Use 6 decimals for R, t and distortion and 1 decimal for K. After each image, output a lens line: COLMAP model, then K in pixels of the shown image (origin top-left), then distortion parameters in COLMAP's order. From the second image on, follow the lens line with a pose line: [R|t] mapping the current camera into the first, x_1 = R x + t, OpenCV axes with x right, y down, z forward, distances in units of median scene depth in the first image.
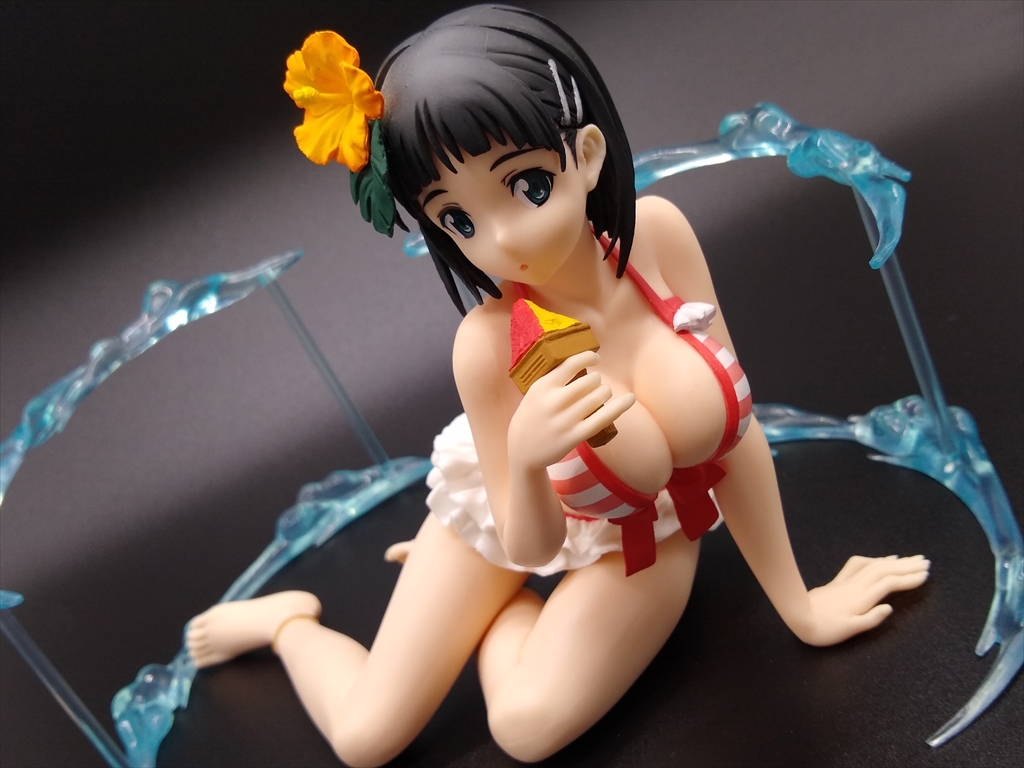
lens RADIAL K [[1303.2, 0, 512.0], [0, 1303.2, 384.0], [0, 0, 1]] dist [0.177728, -0.490884]
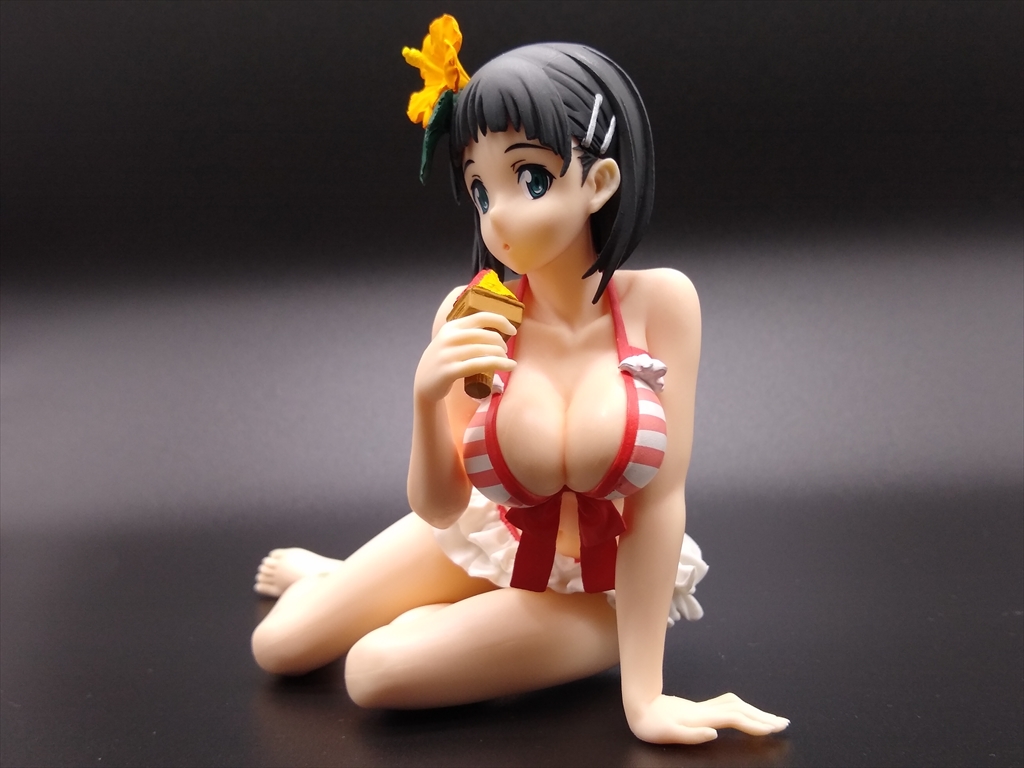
lens RADIAL K [[1303.2, 0, 512.0], [0, 1303.2, 384.0], [0, 0, 1]] dist [0.177728, -0.490884]
pose [[0.825803, 0.388096, -0.409183, 0.545668], [-0.472823, 0.871920, -0.127256, 0.164646], [0.307387, 0.298560, 0.903535, -0.005271]]
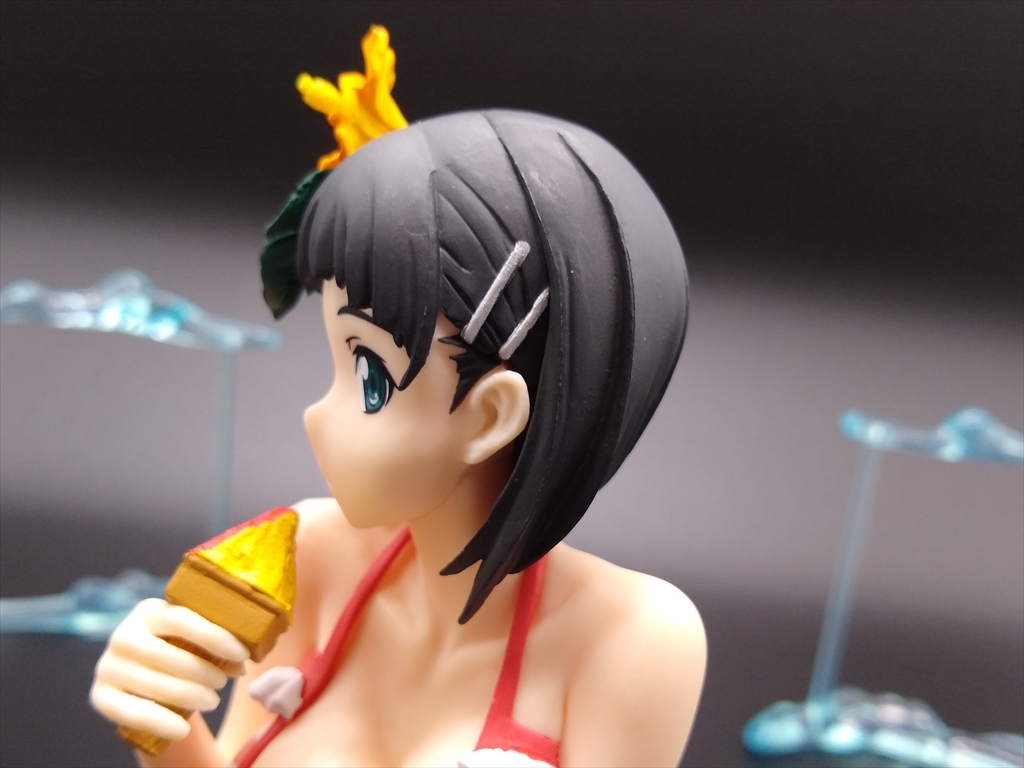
lens RADIAL K [[1303.2, 0, 512.0], [0, 1303.2, 384.0], [0, 0, 1]] dist [0.177728, -0.490884]
pose [[0.438076, 0.595718, -0.673208, 0.454167], [-0.650125, 0.727159, 0.220404, -0.325603], [0.620828, 0.341116, 0.705842, 0.611378]]
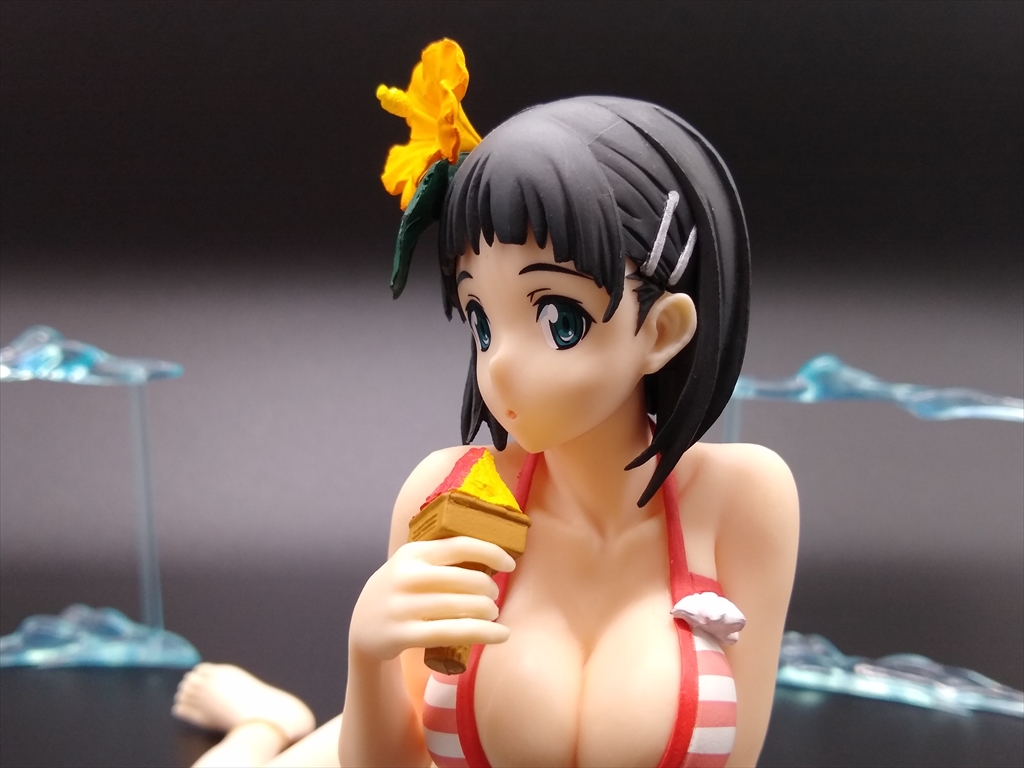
lens RADIAL K [[1303.2, 0, 512.0], [0, 1303.2, 384.0], [0, 0, 1]] dist [0.177728, -0.490884]
pose [[0.786003, 0.474172, -0.396686, 0.303858], [-0.539166, 0.839721, -0.064571, -0.057567], [0.302488, 0.264633, 0.915680, 0.321221]]
